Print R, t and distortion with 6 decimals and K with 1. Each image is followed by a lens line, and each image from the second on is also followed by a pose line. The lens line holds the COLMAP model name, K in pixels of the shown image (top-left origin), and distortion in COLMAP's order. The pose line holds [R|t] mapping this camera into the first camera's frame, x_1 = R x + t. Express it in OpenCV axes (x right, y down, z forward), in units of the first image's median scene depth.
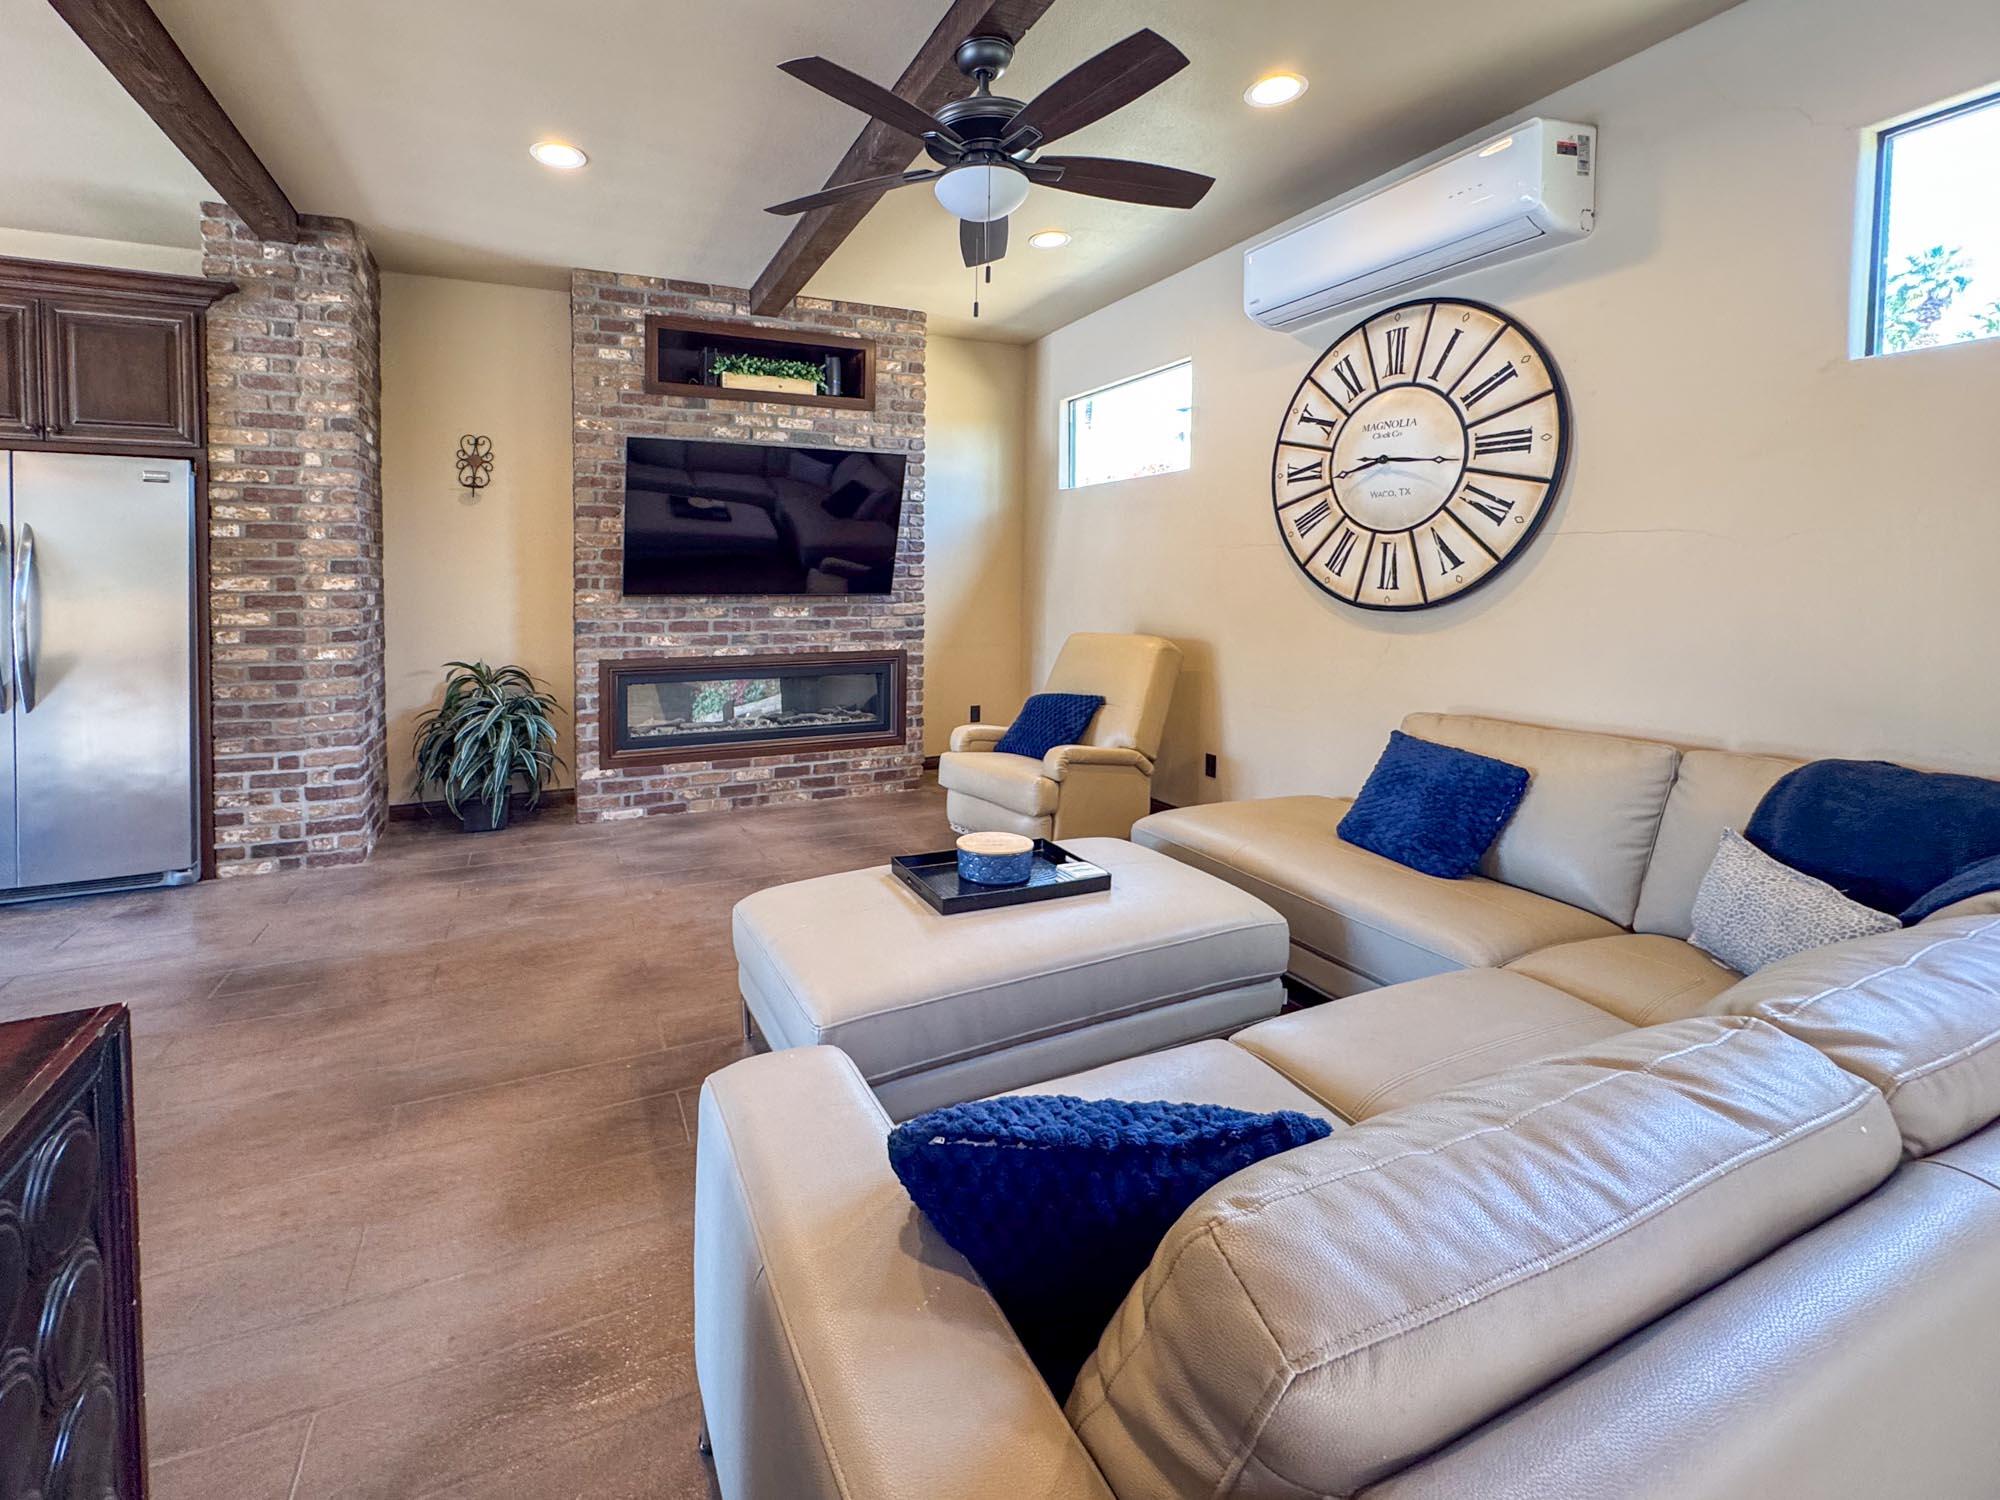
lens RADIAL K [[814.6, 0, 978.6], [0, 814.6, 565.9], [0, 0, 1]] dist [0.001817, 0.000153]
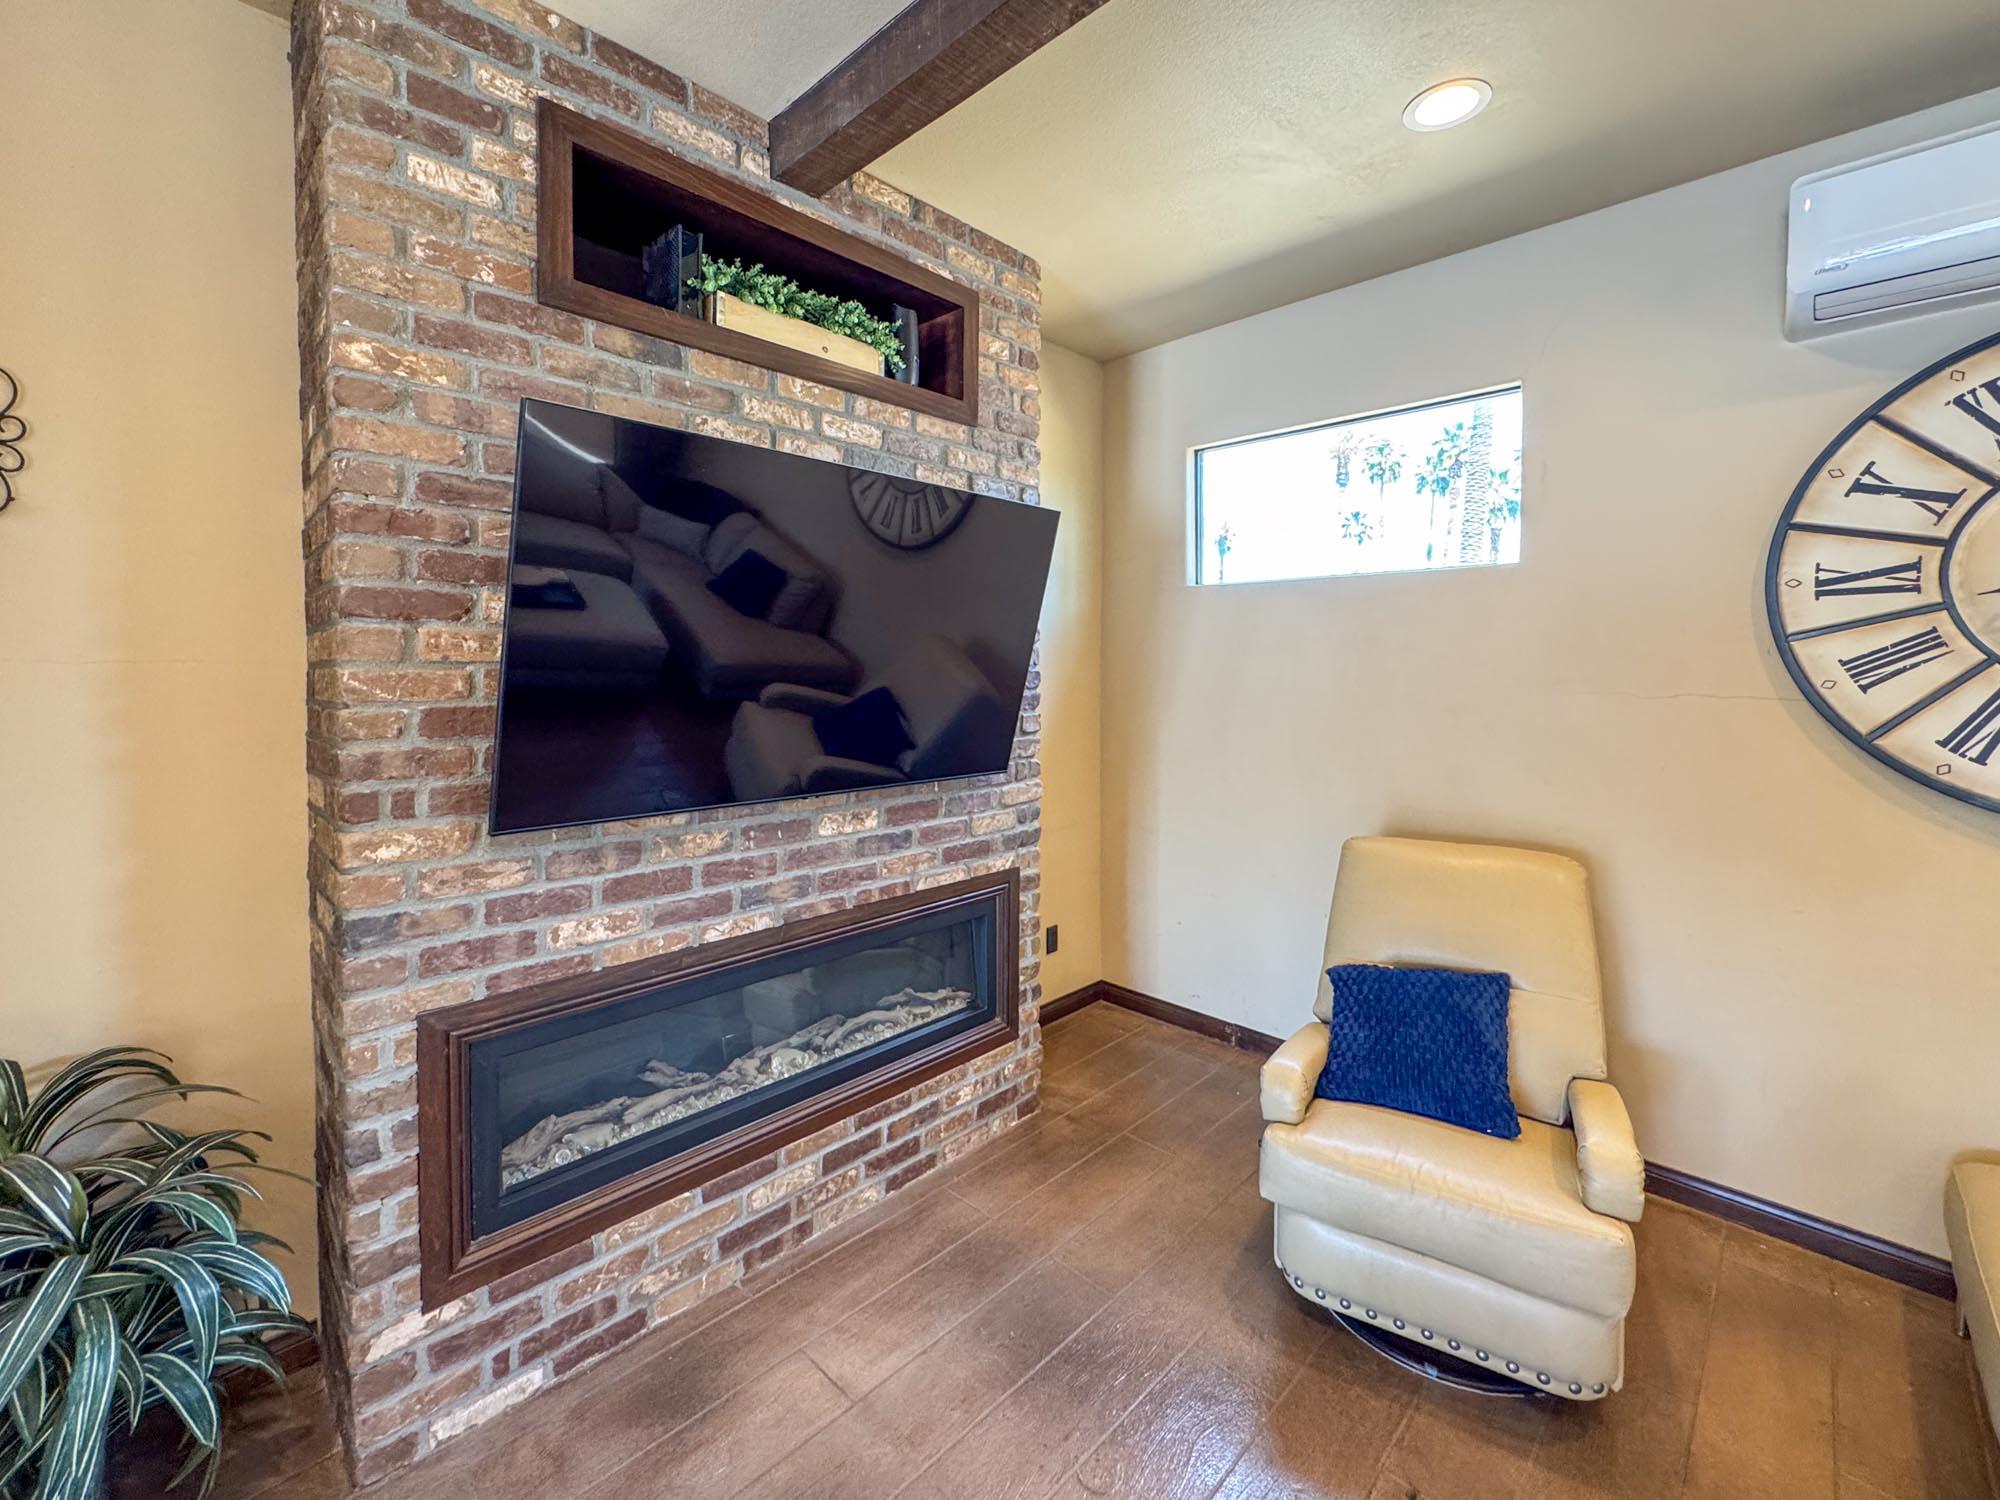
lens RADIAL K [[845.0, 0, 1021.9], [0, 845.0, 681.0], [0, 0, 1]] dist [0.000687, 0.000080]
pose [[0.948567, 0.003291, 0.316558, -0.307963], [-0.011130, 0.999674, 0.022957, -0.042051], [-0.316380, -0.025300, 0.948295, 0.523302]]
